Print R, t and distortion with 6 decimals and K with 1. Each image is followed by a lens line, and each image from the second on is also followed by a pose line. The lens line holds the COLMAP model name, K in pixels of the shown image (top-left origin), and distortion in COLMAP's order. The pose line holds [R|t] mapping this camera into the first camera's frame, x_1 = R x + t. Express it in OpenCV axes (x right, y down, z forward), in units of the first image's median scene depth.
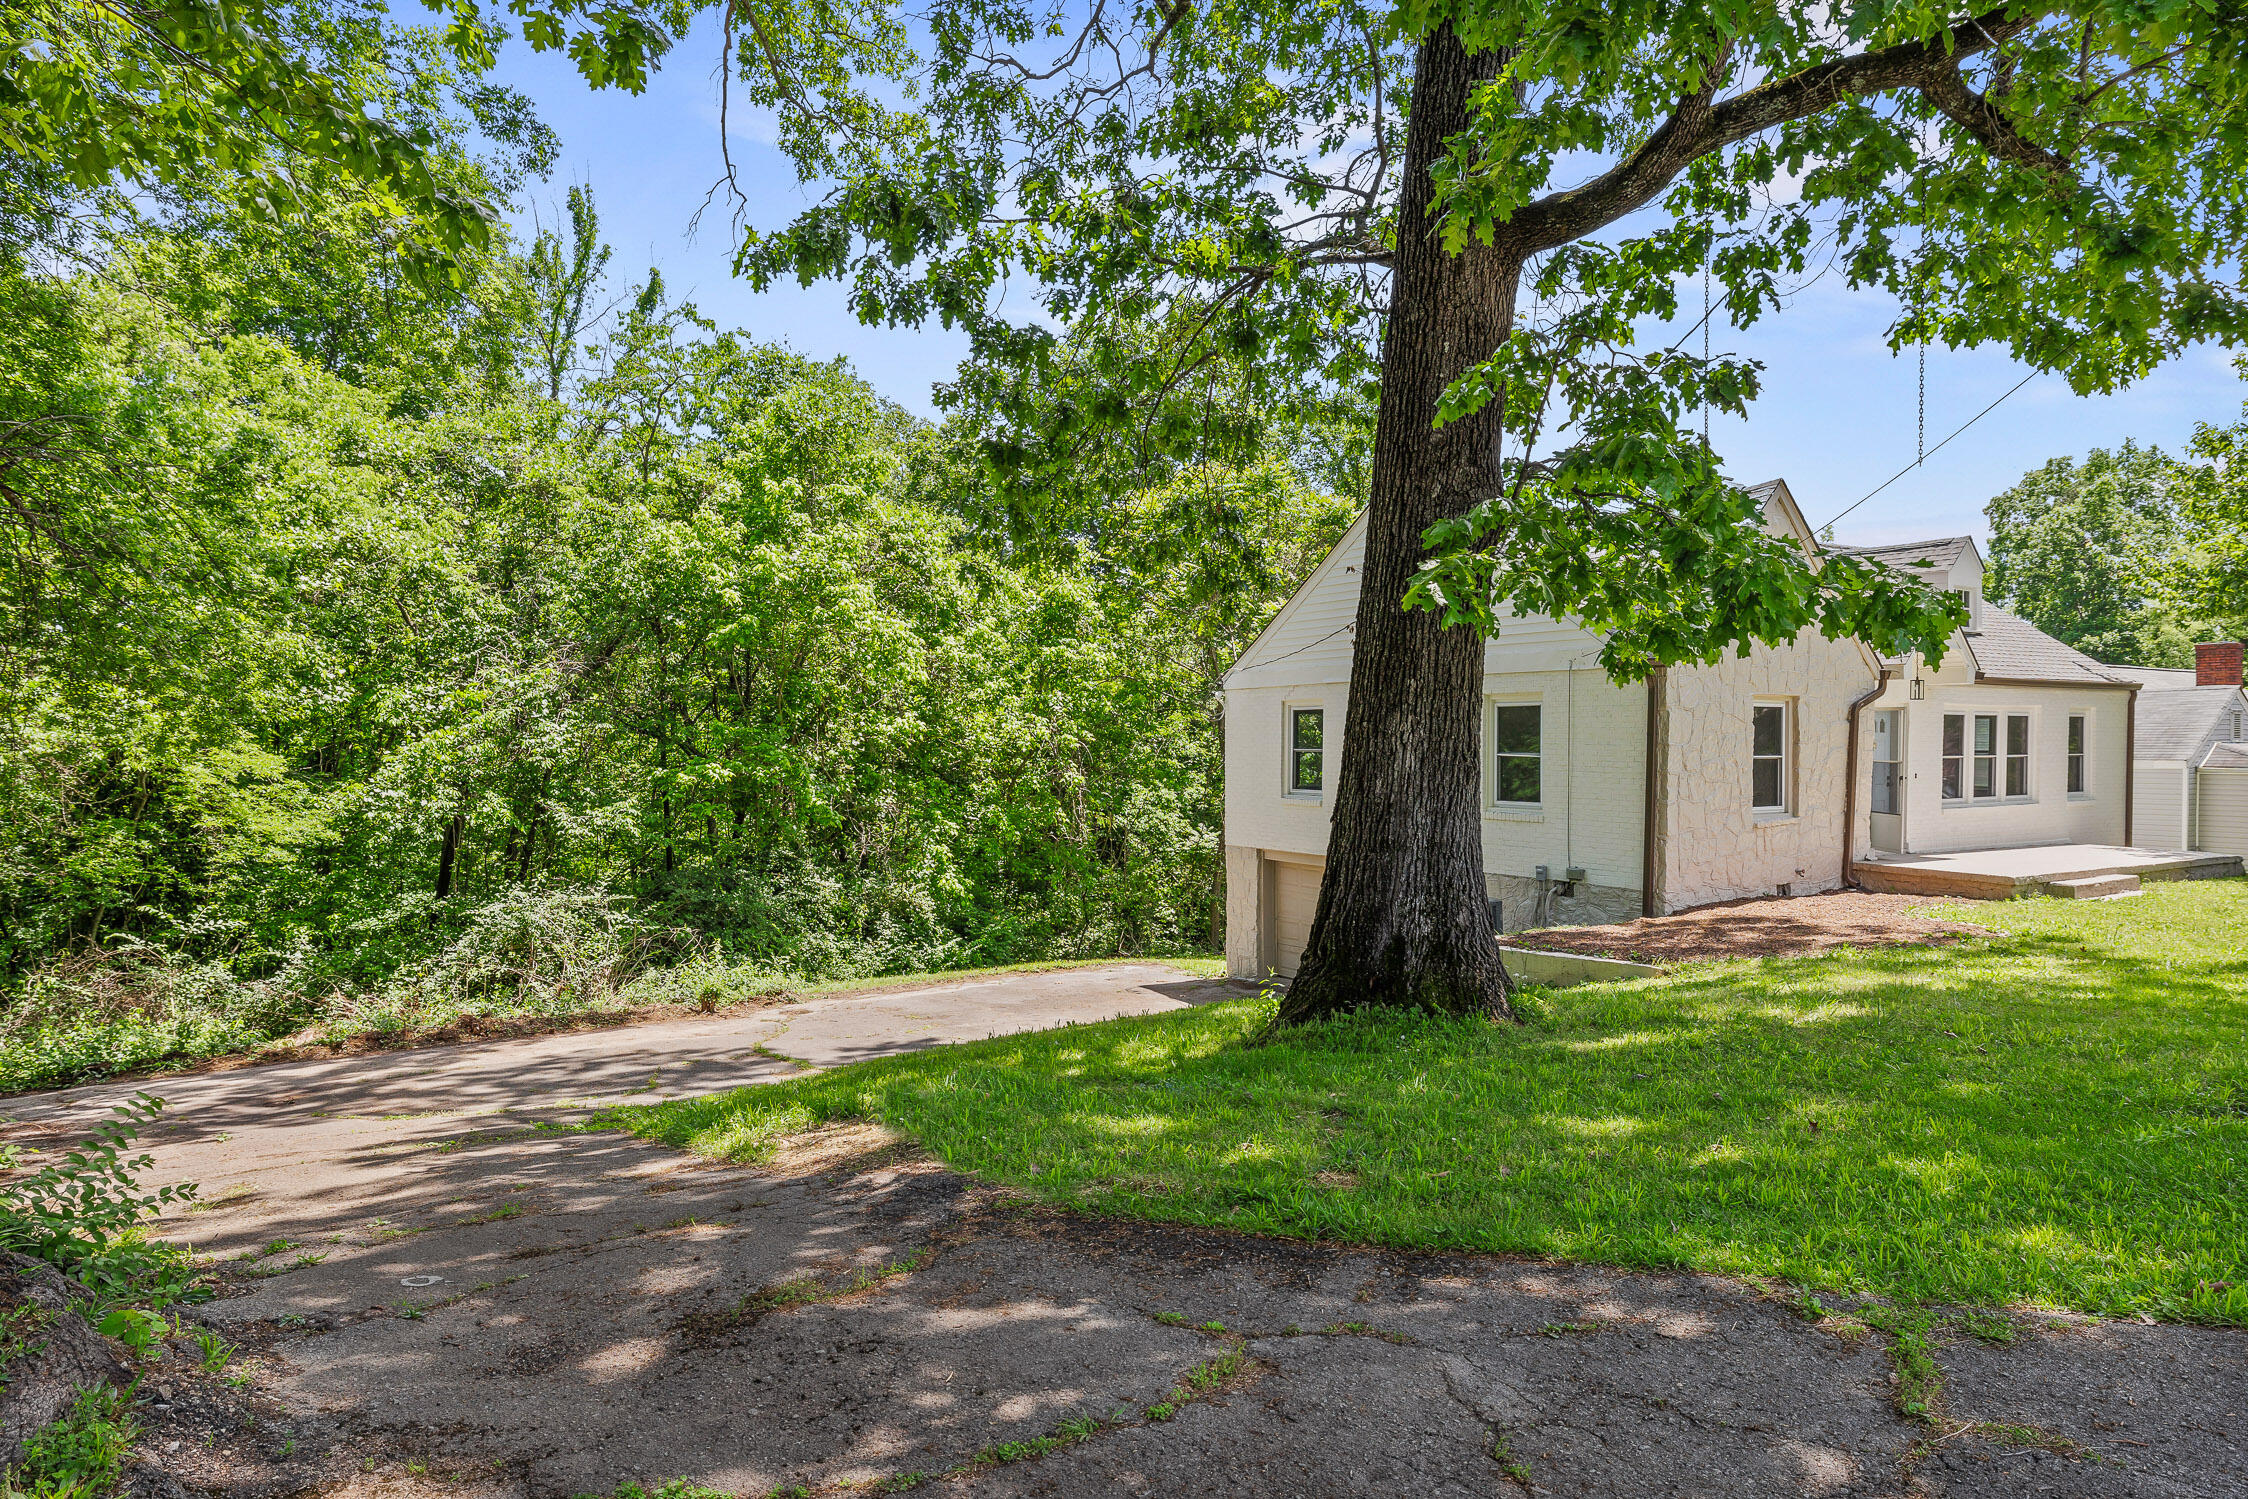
lens RADIAL K [[1329.5, 0, 1124.6], [0, 1329.5, 753.2], [0, 0, 1]] dist [-0.005737, -0.002804]
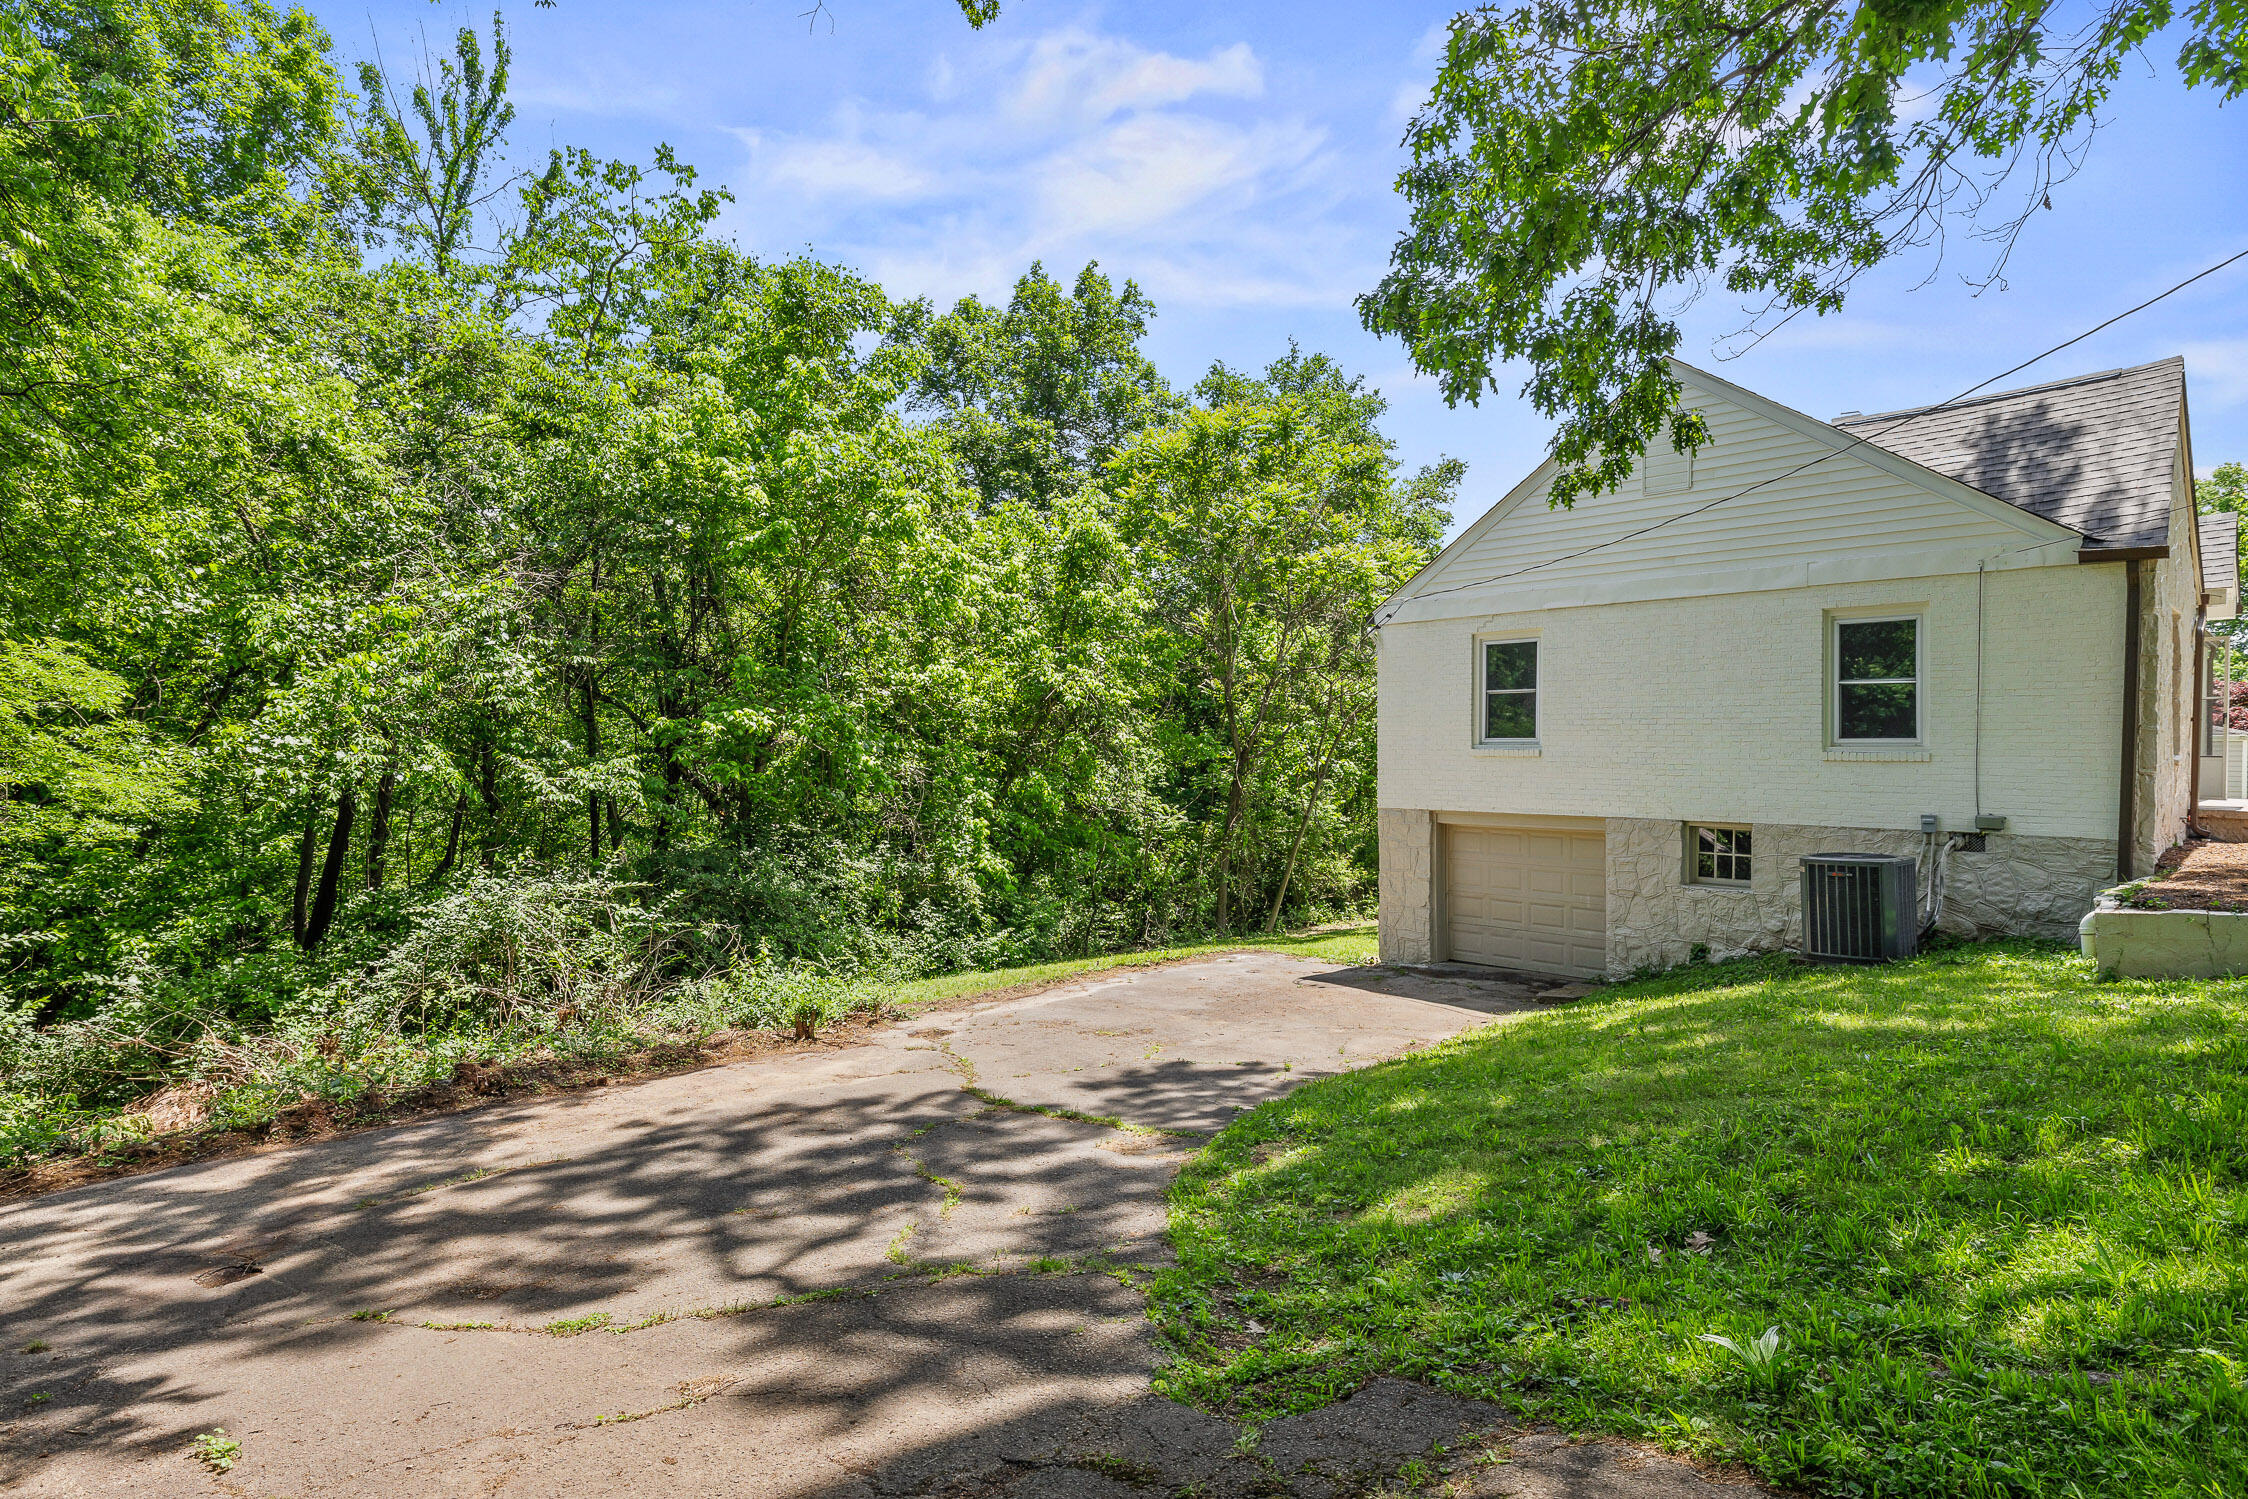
lens RADIAL K [[1215.6, 0, 1125.3], [0, 1215.6, 743.0], [0, 0, 1]] dist [0.011613, -0.002585]
pose [[0.982558, 0.000641, 0.185957, -0.226429], [0.001776, 0.999916, -0.012832, 0.037887], [-0.185950, 0.012939, 0.982474, 0.273092]]
